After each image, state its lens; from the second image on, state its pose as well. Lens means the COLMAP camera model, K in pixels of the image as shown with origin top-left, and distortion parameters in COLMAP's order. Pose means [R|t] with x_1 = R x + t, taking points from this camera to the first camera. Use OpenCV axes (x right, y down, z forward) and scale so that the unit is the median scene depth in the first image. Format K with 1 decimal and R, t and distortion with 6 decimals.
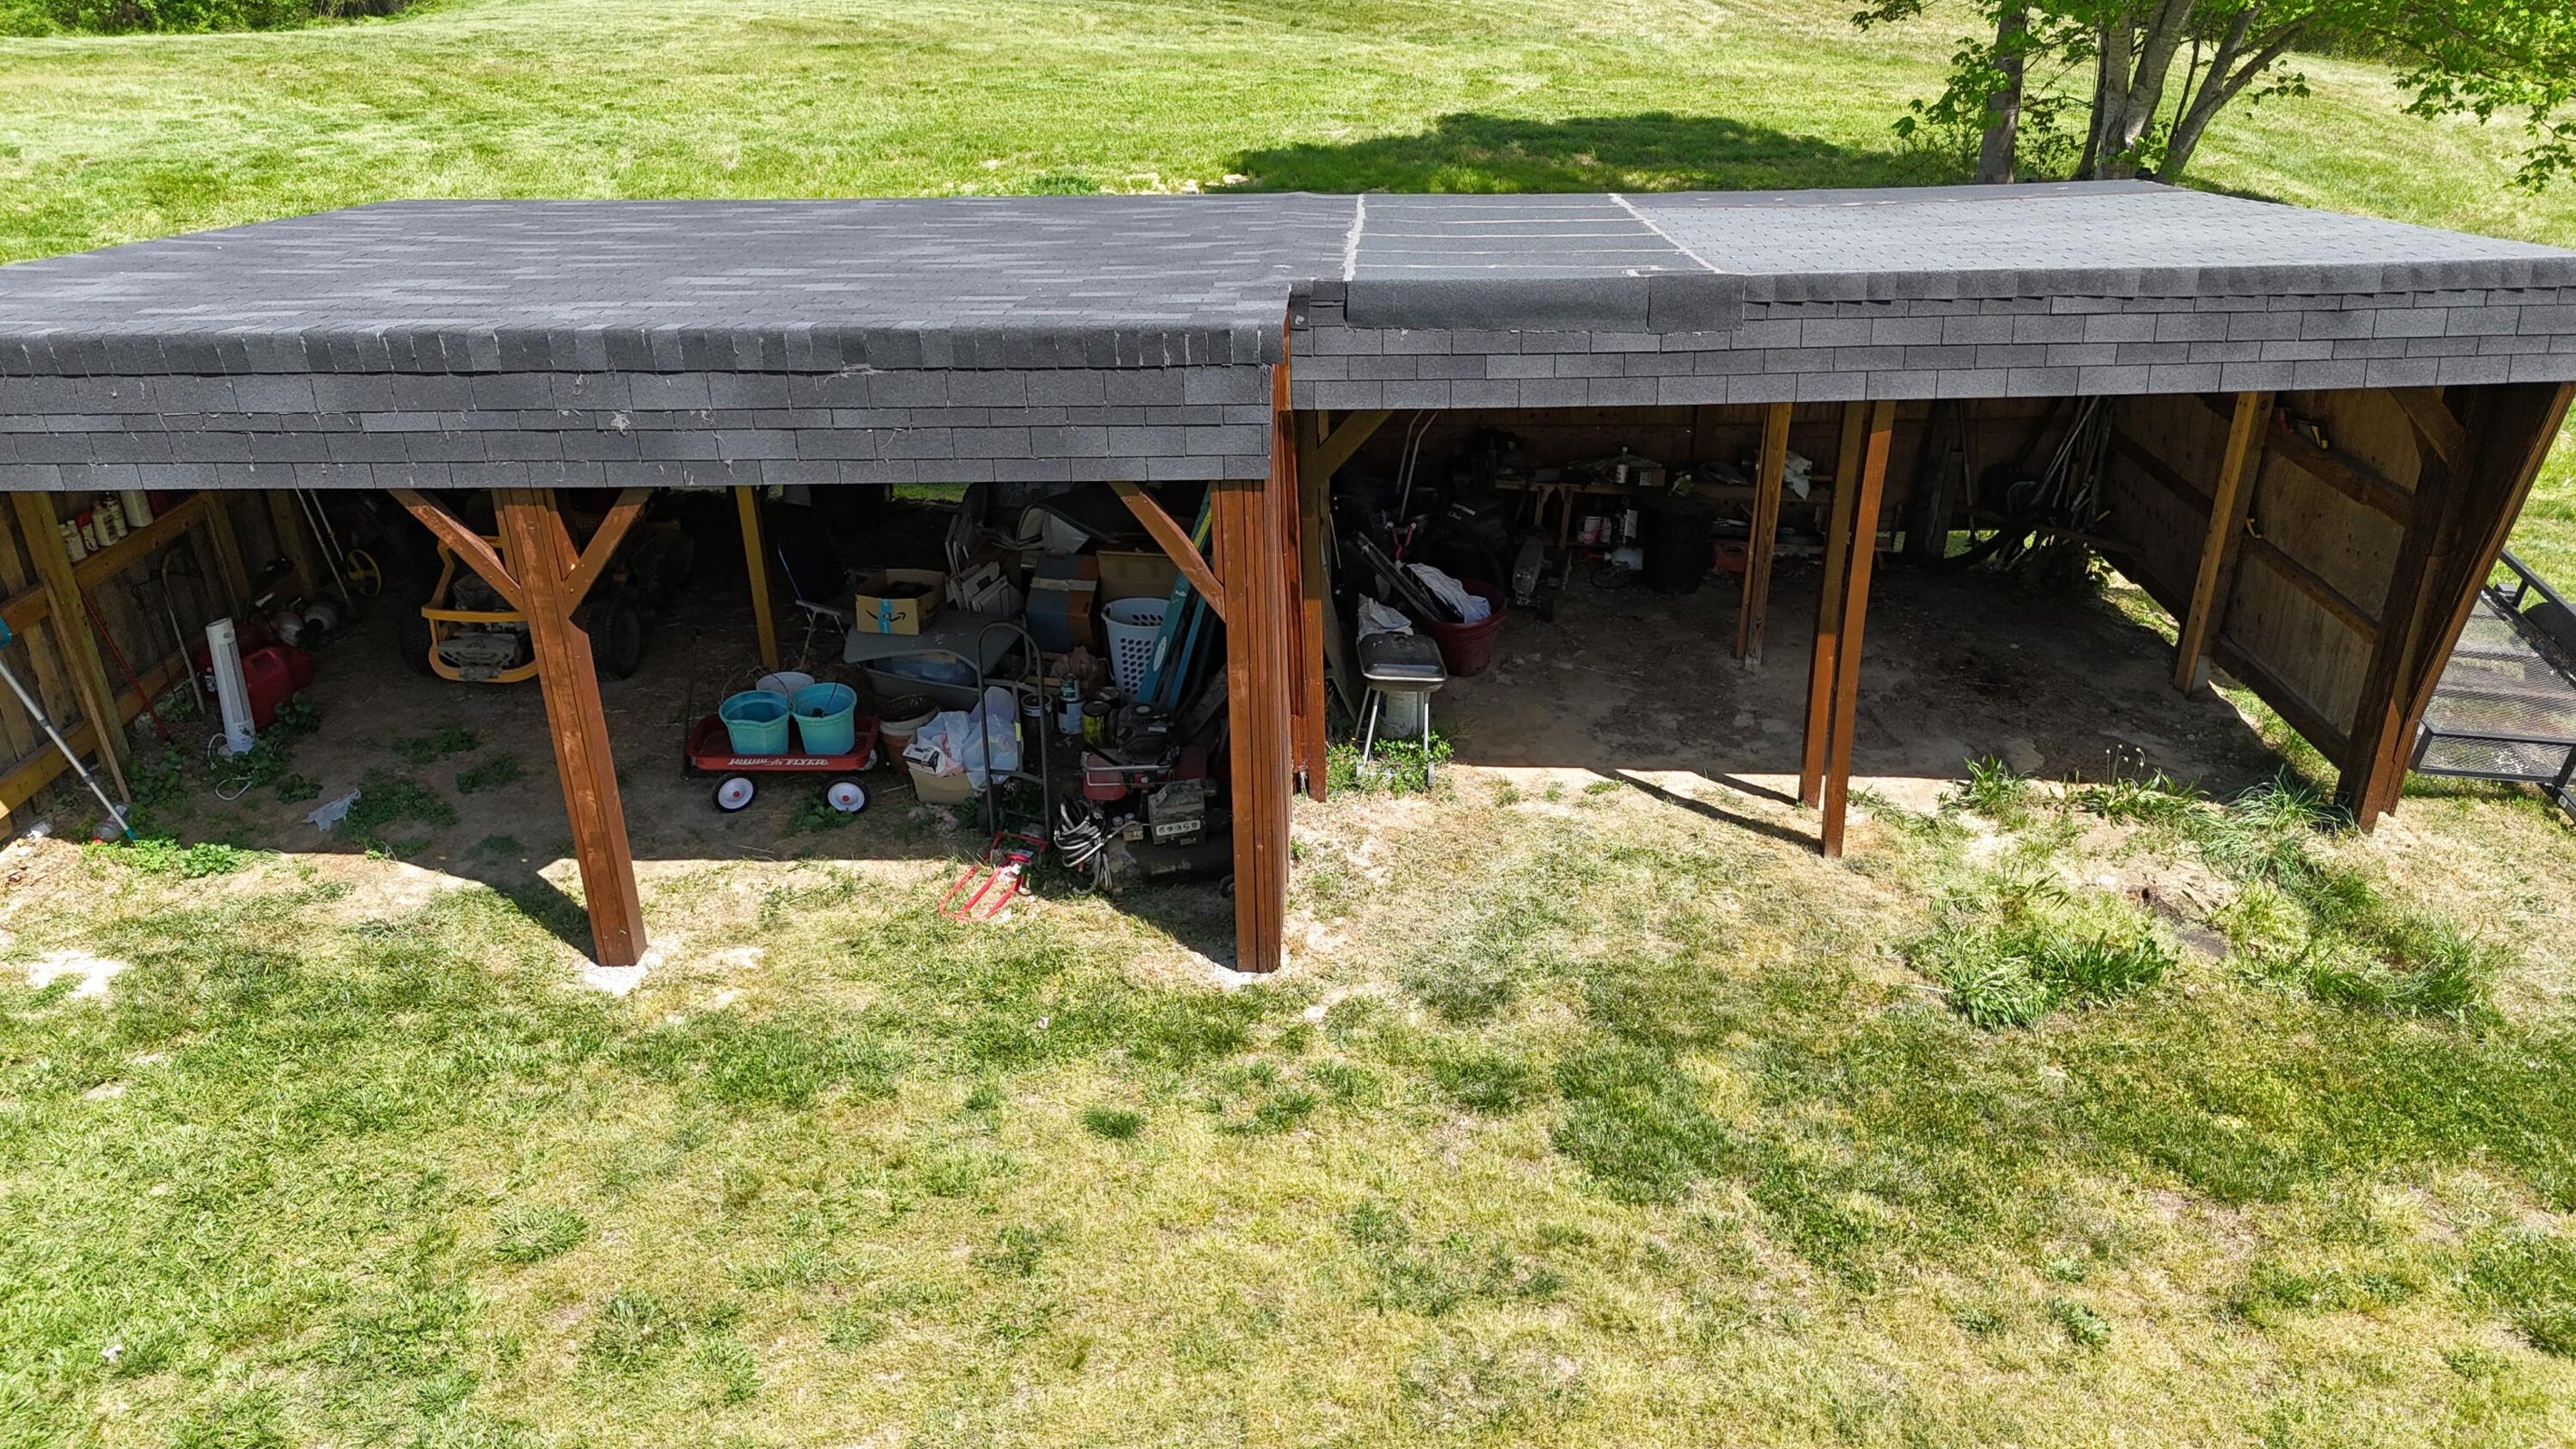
lens RADIAL K [[1890.2, 0, 1296.0], [0, 1890.2, 729.1], [0, 0, 1]] dist [0.074856, -0.067007]
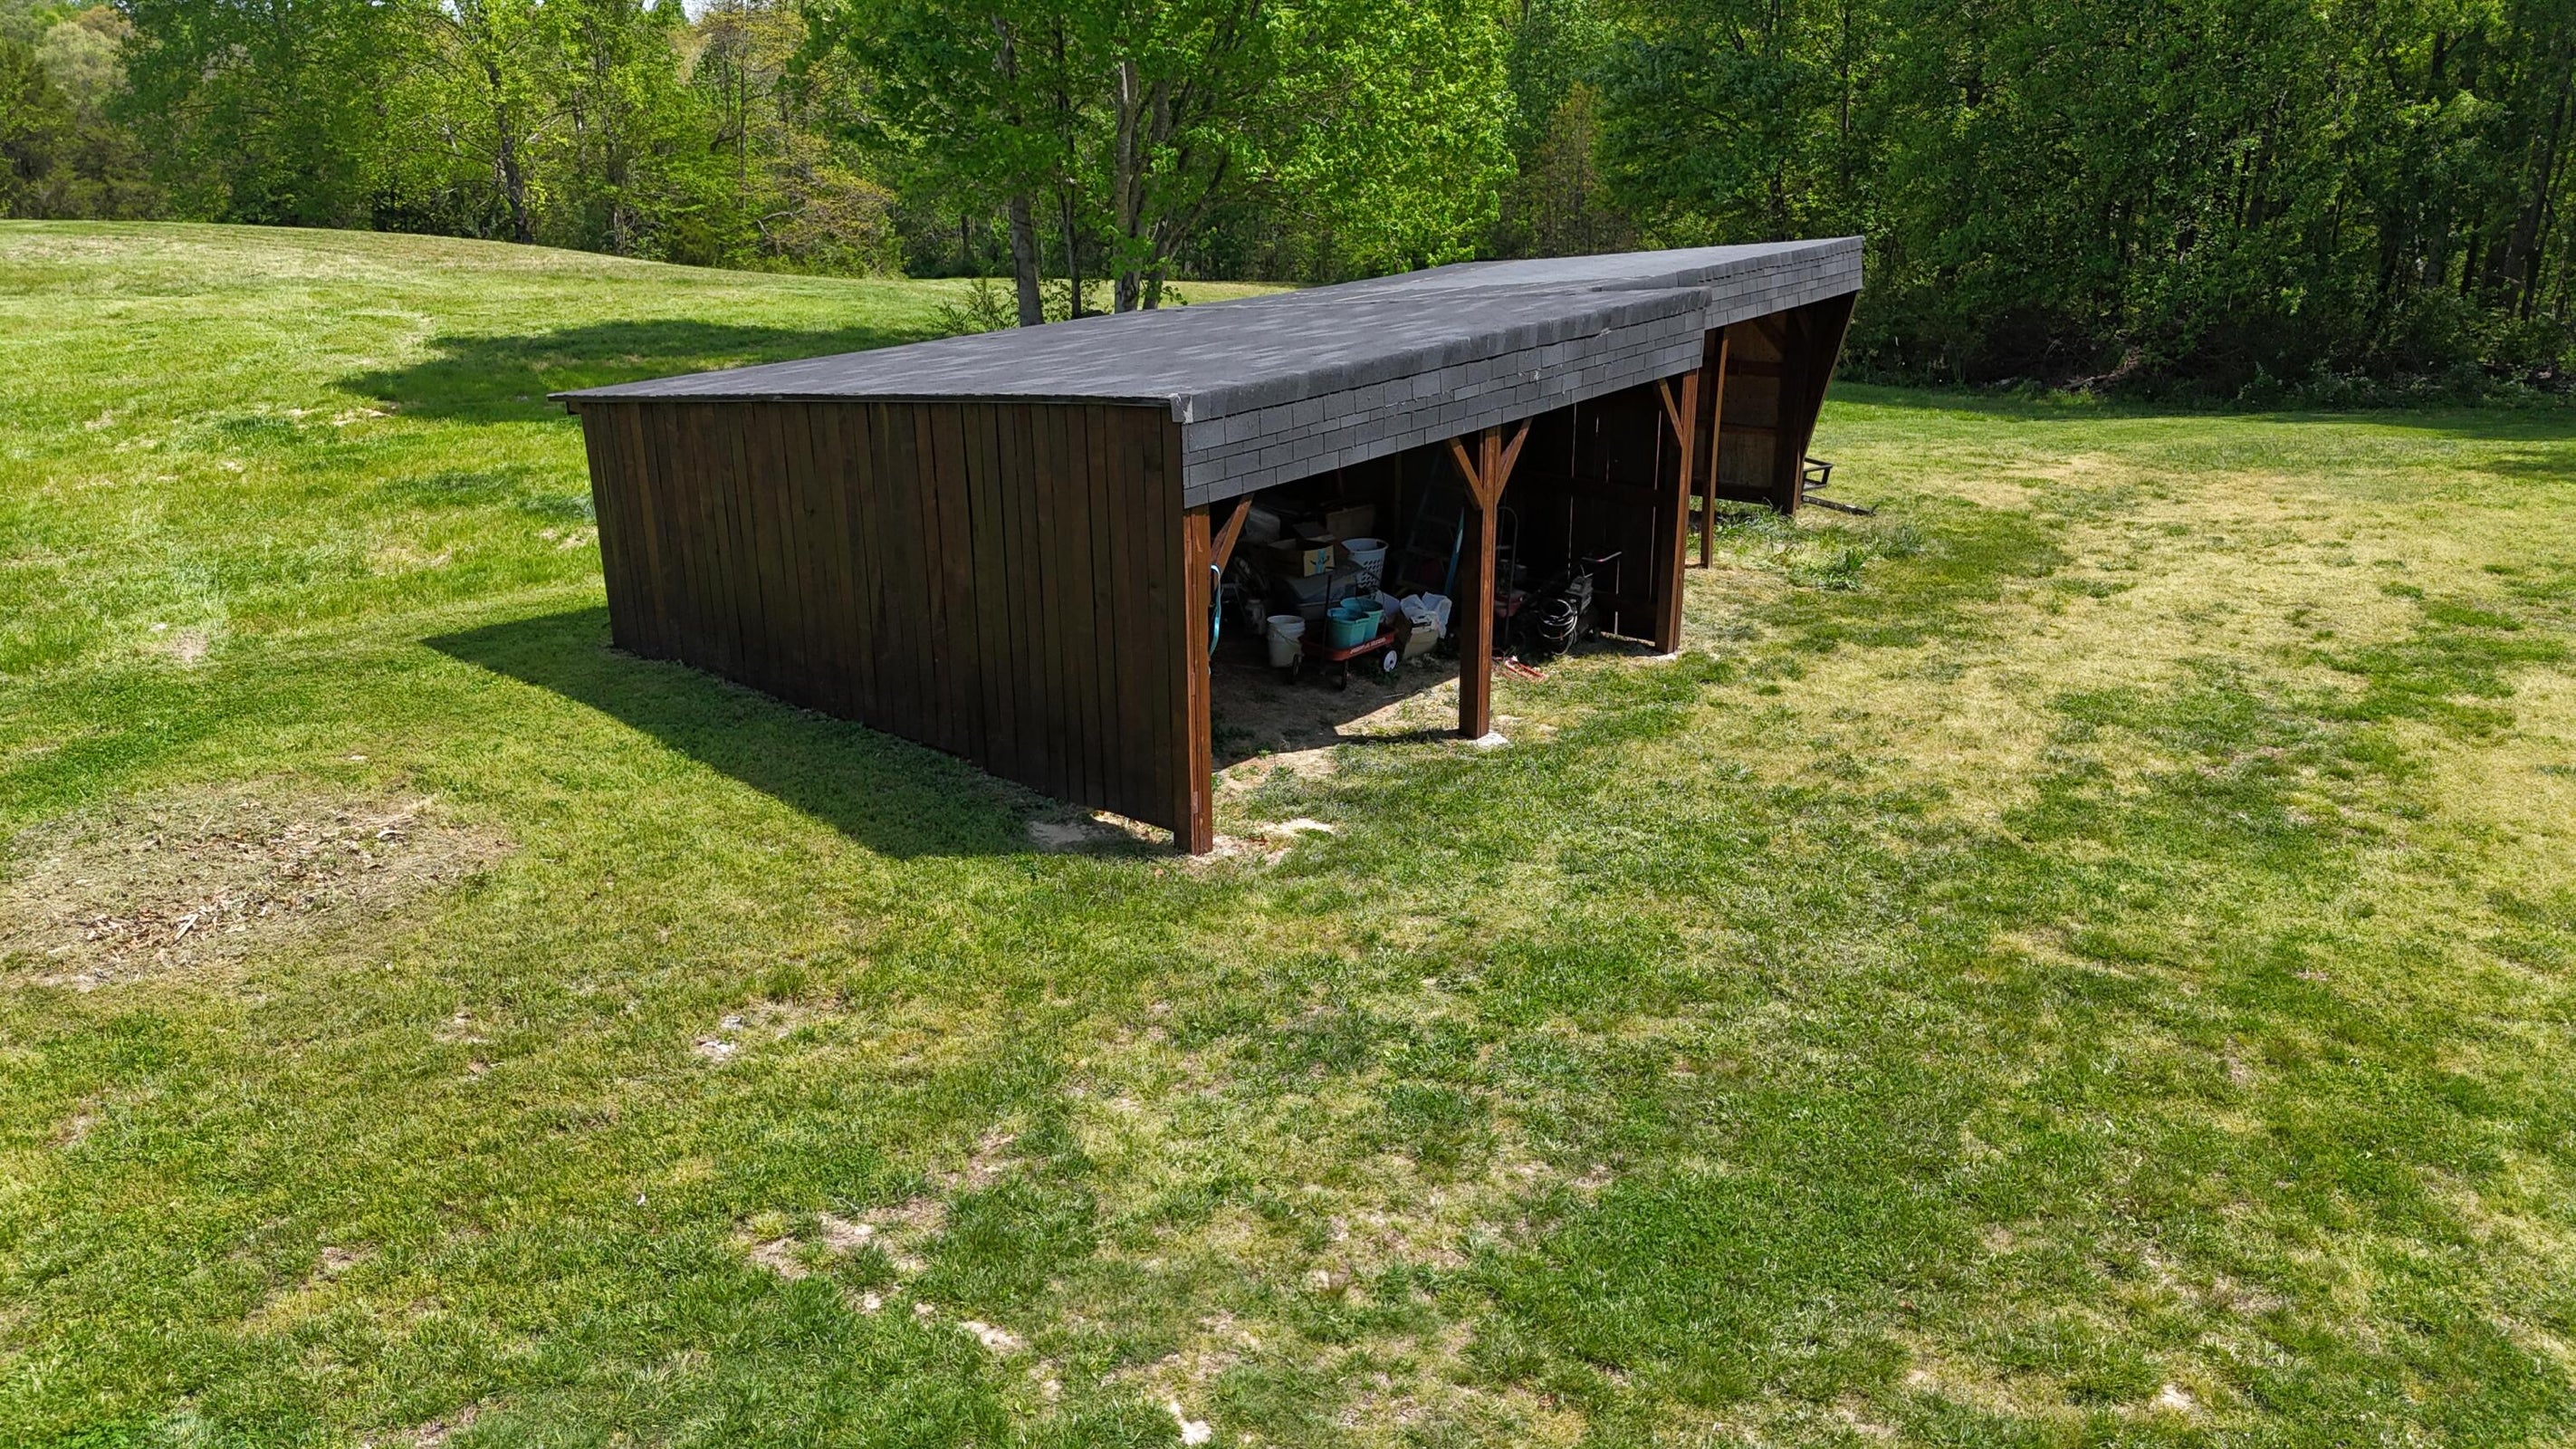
lens RADIAL K [[1890.2, 0, 1296.0], [0, 1890.2, 729.1], [0, 0, 1]] dist [0.074856, -0.067007]
pose [[0.613898, -0.251716, 0.748176, -1.848411], [0.349315, 0.936572, 0.028478, 0.019723], [-0.707890, 0.243867, 0.662888, 0.053783]]
